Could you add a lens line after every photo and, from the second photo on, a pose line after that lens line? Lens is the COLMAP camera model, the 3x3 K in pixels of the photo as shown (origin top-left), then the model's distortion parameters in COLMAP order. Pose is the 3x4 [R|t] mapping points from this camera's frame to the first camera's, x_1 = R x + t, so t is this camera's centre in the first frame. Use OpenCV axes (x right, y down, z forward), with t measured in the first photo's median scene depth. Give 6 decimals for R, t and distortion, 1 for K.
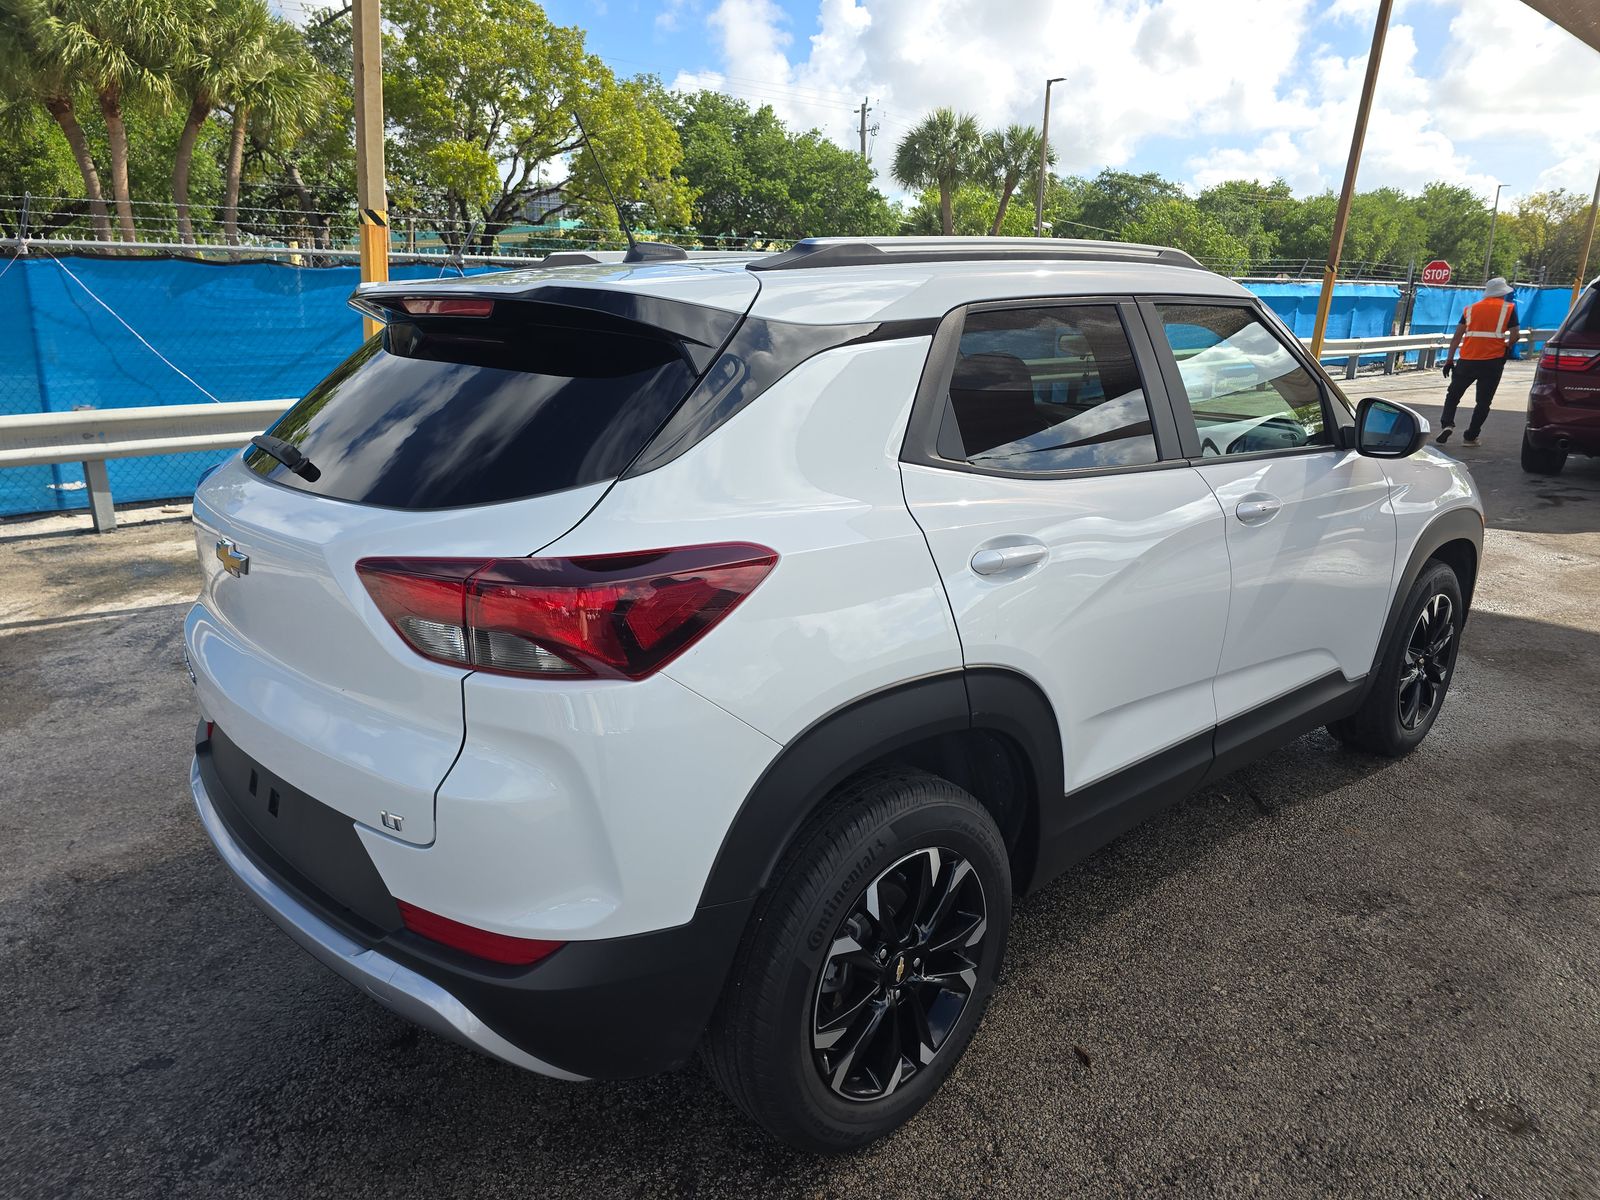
lens RADIAL K [[1111.8, 0, 814.0], [0, 1111.8, 603.7], [0, 0, 1]] dist [0.017587, -0.030173]
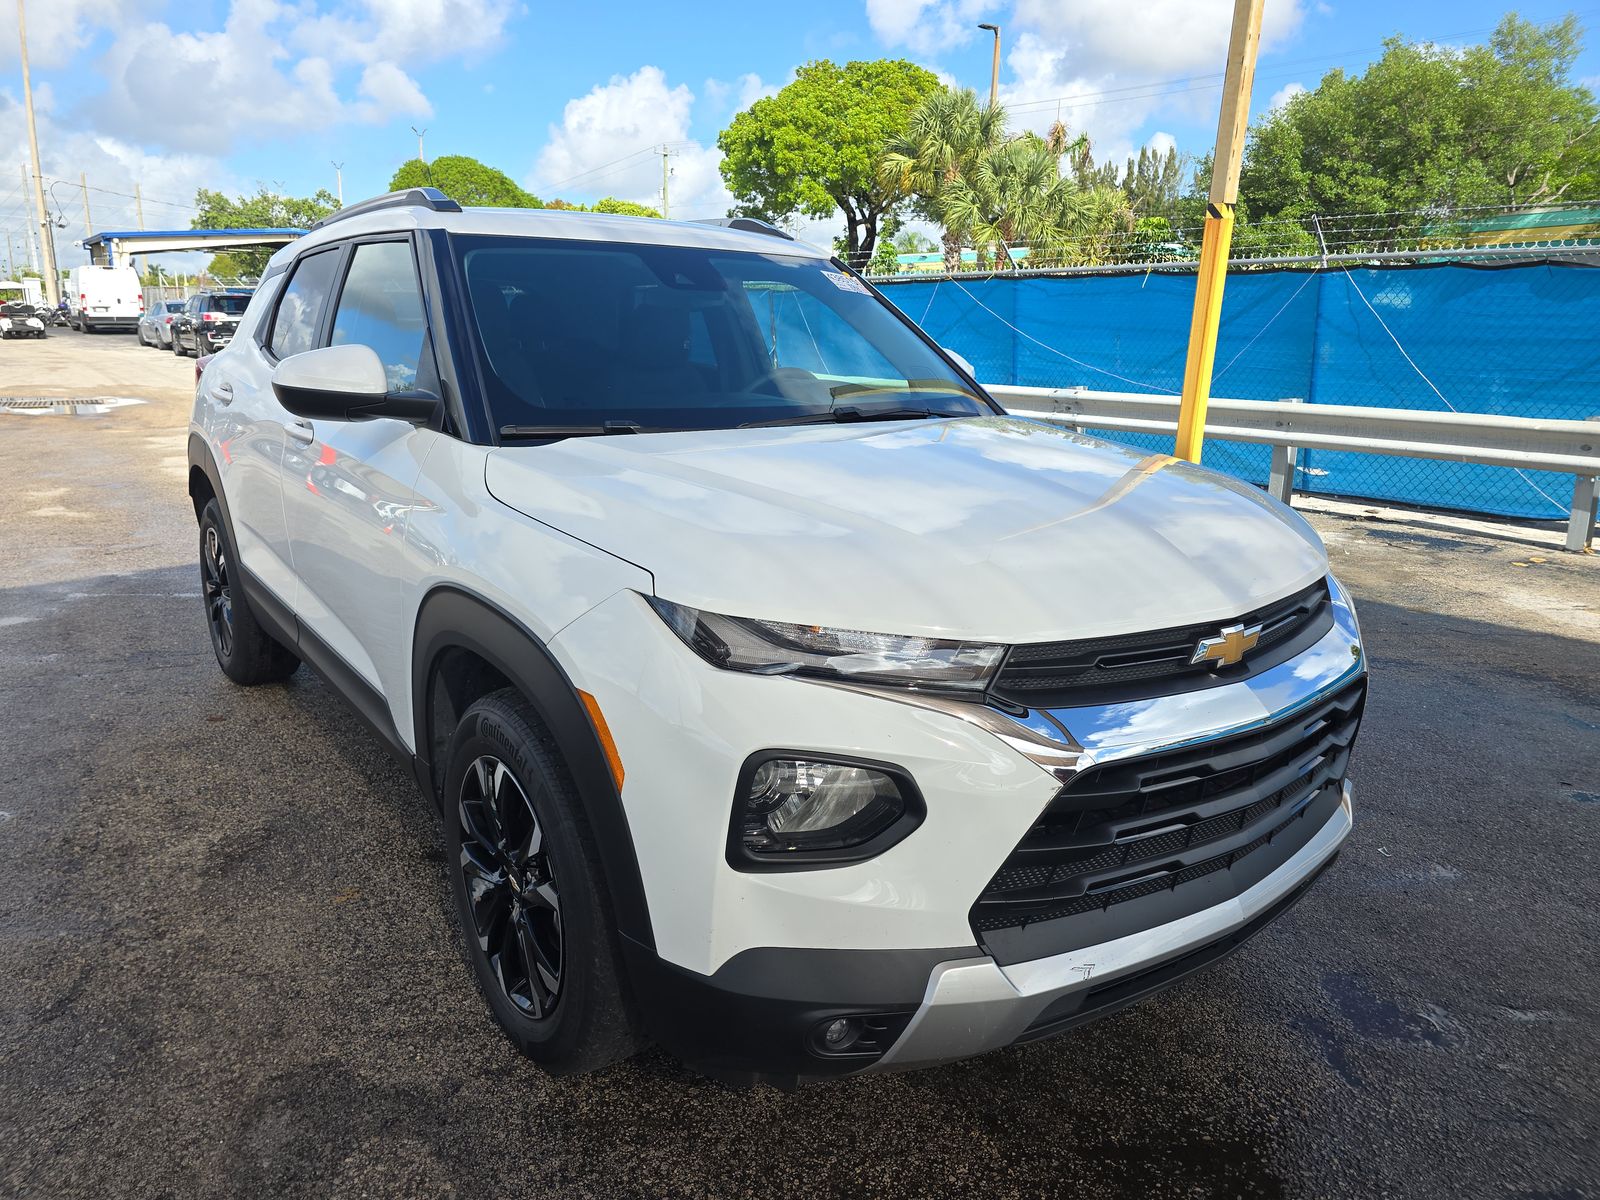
lens RADIAL K [[1111.8, 0, 804.0], [0, 1111.8, 597.5], [0, 0, 1]] dist [0.017587, -0.030173]
pose [[-0.119335, 0.228347, -0.966238, 0.479176], [-0.265346, 0.930458, 0.252663, -0.122726], [0.956740, 0.286539, -0.050445, 0.539726]]
